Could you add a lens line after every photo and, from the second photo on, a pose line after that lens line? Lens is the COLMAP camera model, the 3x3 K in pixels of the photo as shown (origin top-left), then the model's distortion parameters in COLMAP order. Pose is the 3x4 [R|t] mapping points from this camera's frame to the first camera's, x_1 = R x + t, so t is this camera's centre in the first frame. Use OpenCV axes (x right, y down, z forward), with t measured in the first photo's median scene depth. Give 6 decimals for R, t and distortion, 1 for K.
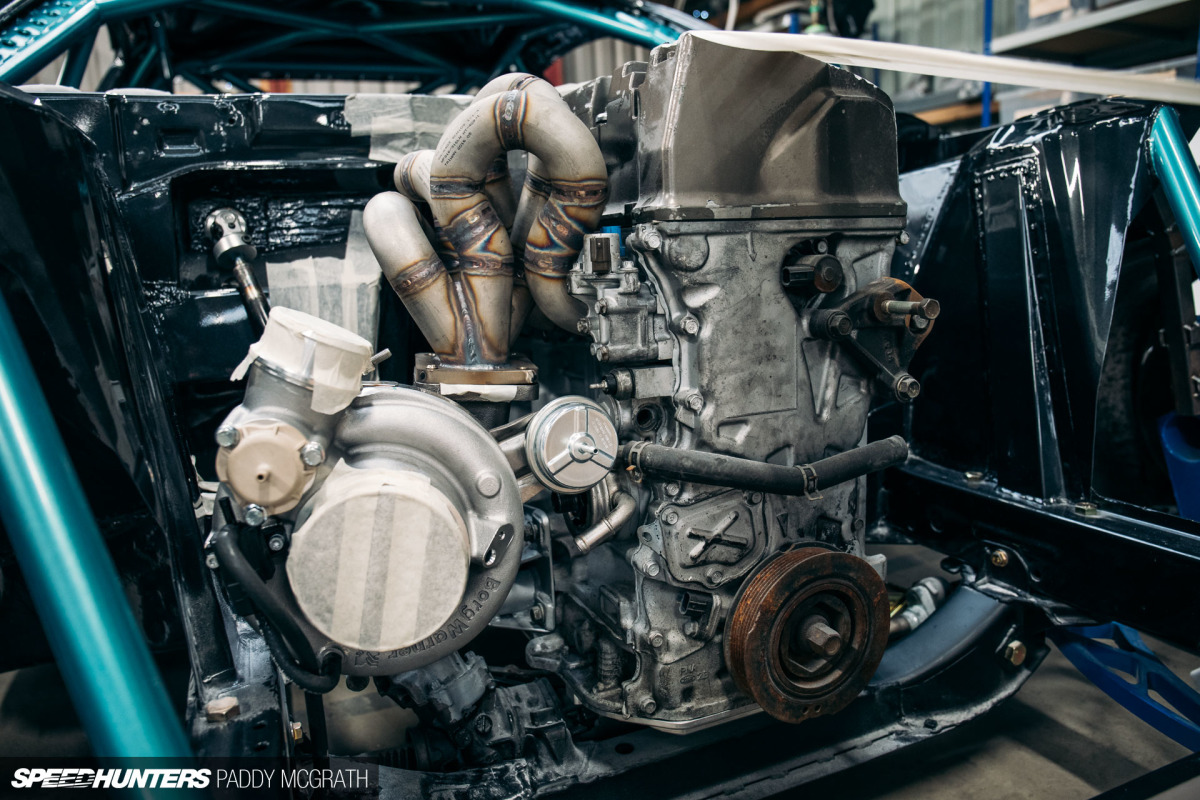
lens RADIAL K [[834.6, 0, 600.0], [0, 834.6, 400.0], [0, 0, 1]] dist [-0.059543, 0.000491]
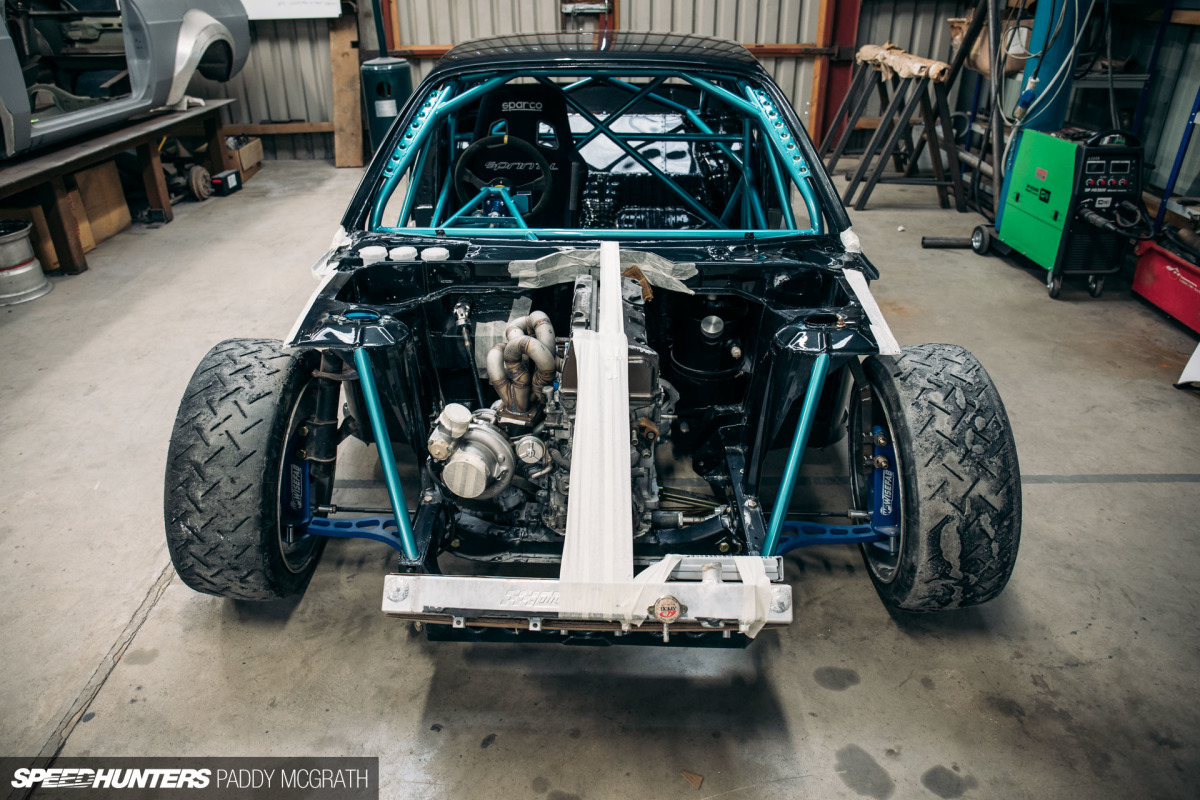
lens RADIAL K [[834.6, 0, 600.0], [0, 834.6, 400.0], [0, 0, 1]] dist [-0.059543, 0.000491]
pose [[0.909633, 0.241637, -0.337906, 1.189174], [-0.118879, 0.930818, 0.345609, -1.207231], [0.398041, -0.274207, 0.875428, -1.590977]]
